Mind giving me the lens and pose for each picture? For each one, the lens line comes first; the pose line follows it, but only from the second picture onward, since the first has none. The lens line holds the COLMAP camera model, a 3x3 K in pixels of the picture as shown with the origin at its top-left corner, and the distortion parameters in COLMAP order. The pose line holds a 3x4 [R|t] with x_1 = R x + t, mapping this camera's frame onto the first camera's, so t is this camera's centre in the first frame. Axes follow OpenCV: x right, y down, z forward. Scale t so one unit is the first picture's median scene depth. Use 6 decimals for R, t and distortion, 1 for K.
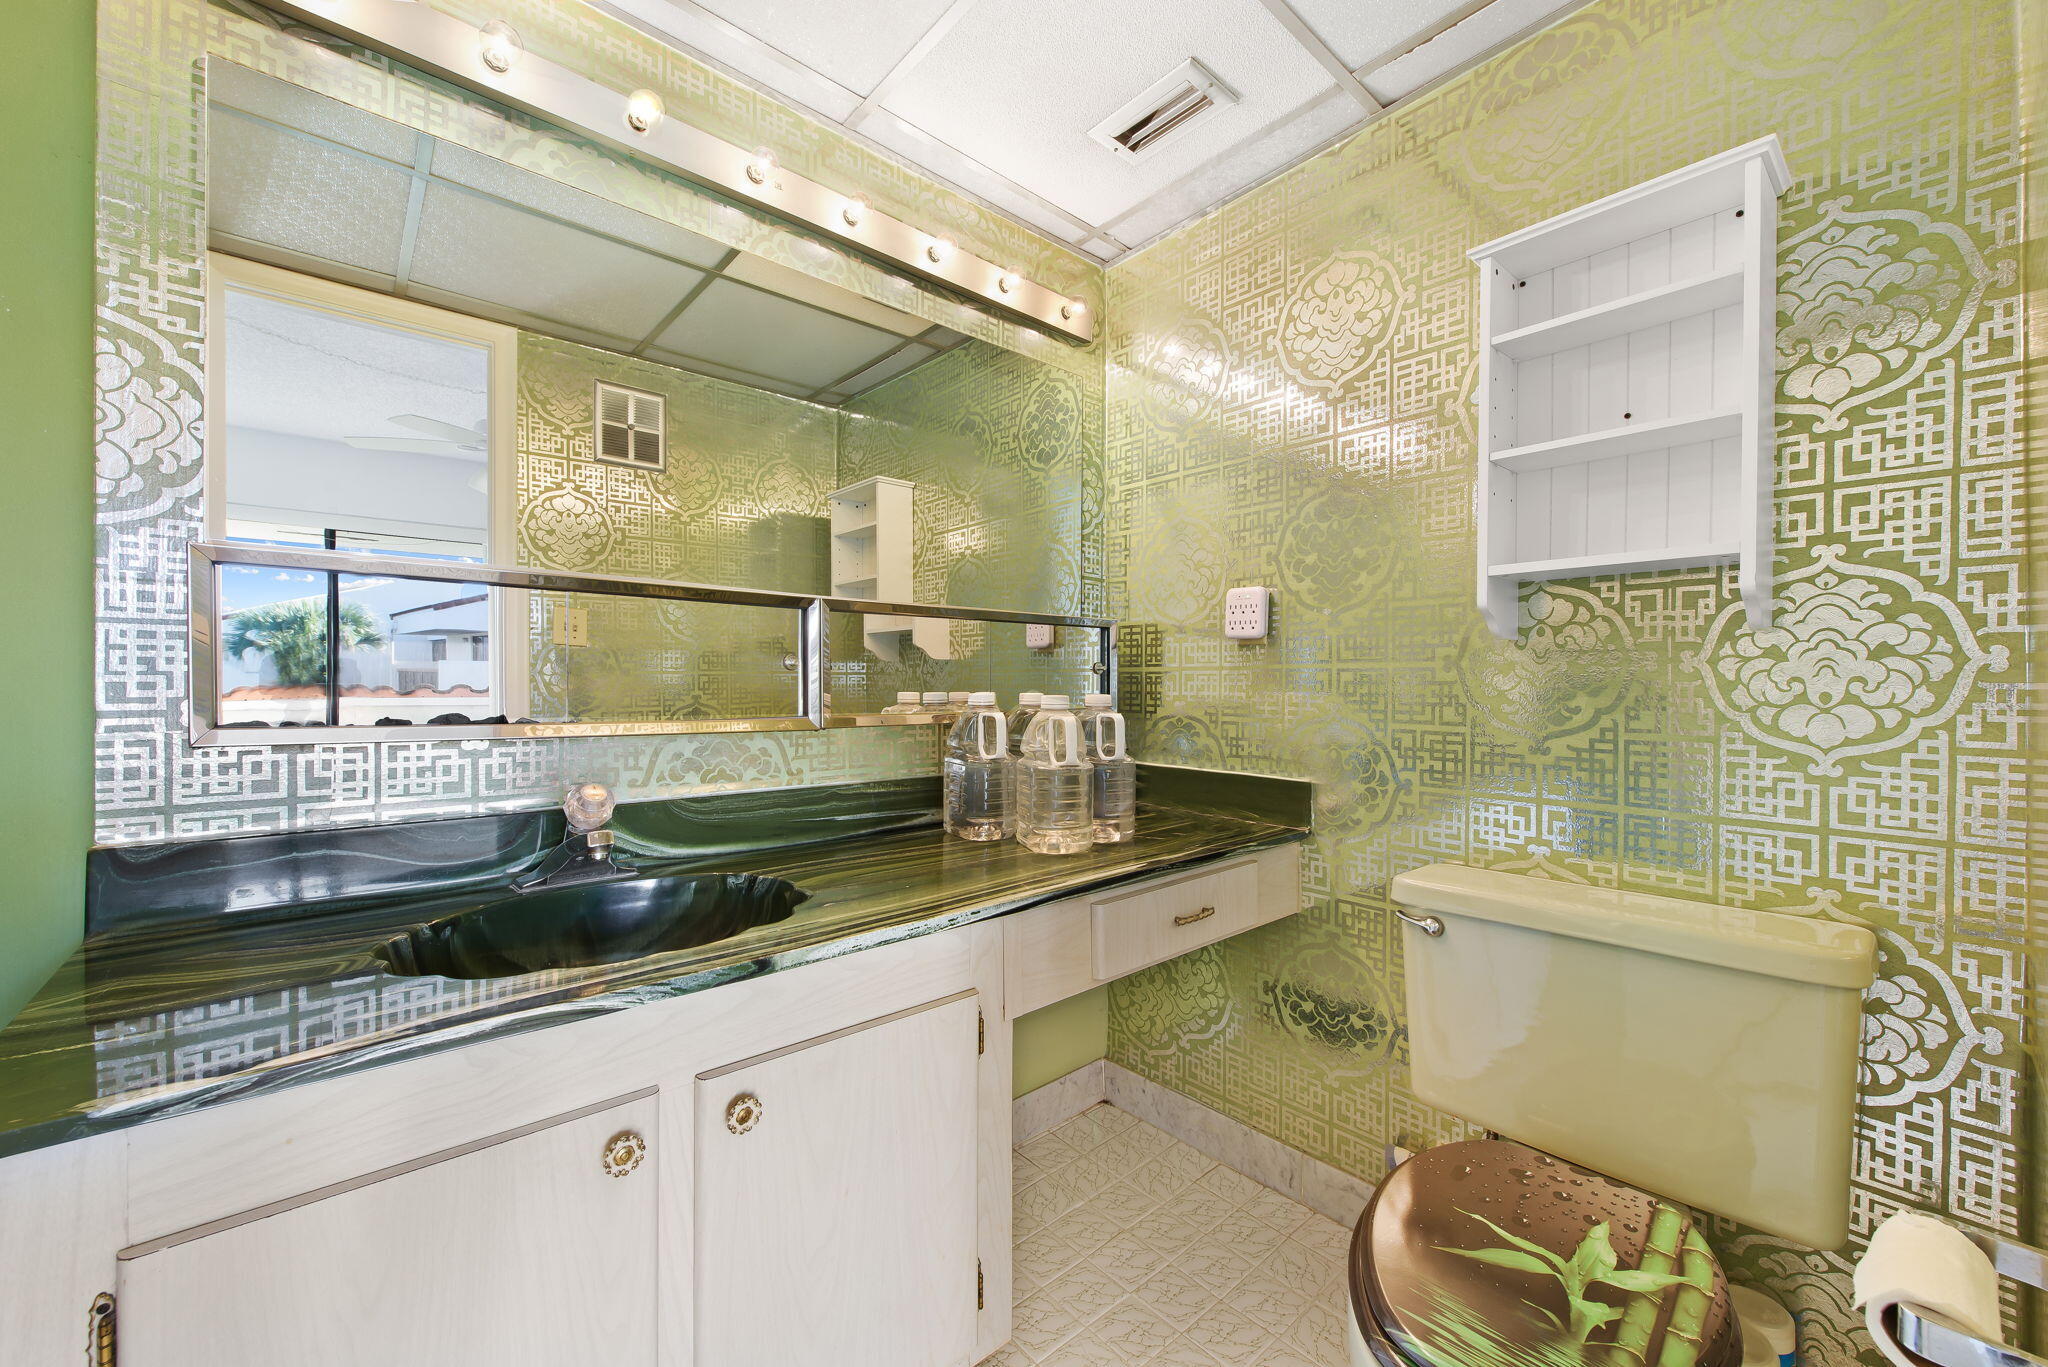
lens RADIAL K [[791.6, 0, 1024.0], [0, 791.6, 683.5], [0, 0, 1]] dist [0.000580, -0.000224]
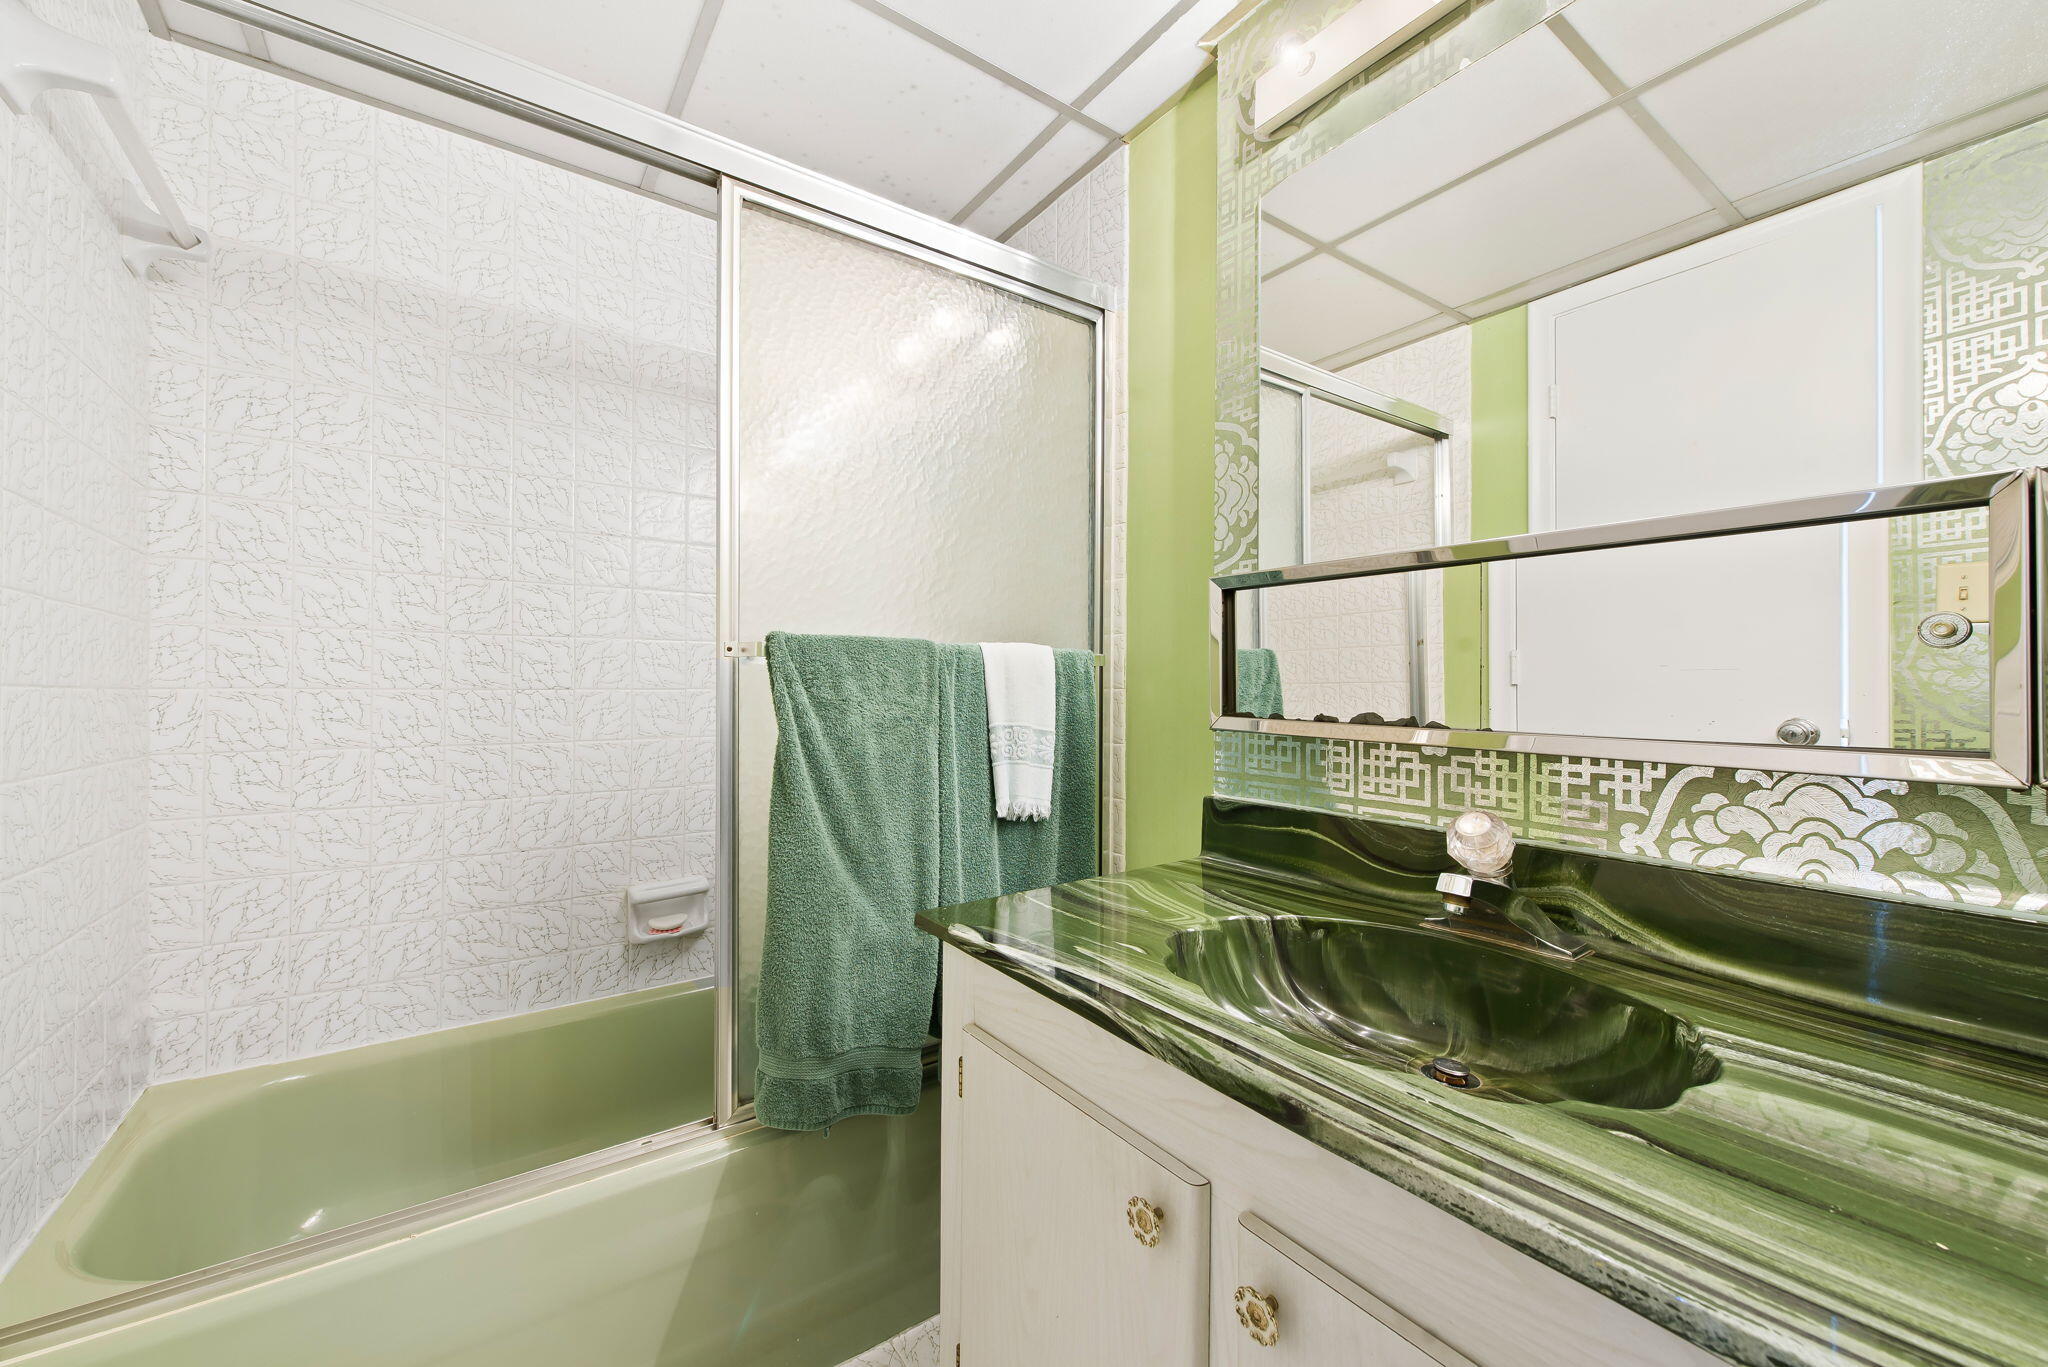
lens RADIAL K [[791.6, 0, 1024.0], [0, 791.6, 683.5], [0, 0, 1]] dist [0.000580, -0.000224]
pose [[-0.098388, -0.002535, -0.995145, 0.260302], [0.001240, 0.999996, -0.002670, 0.004377], [0.995147, -0.001497, -0.098384, 0.664726]]
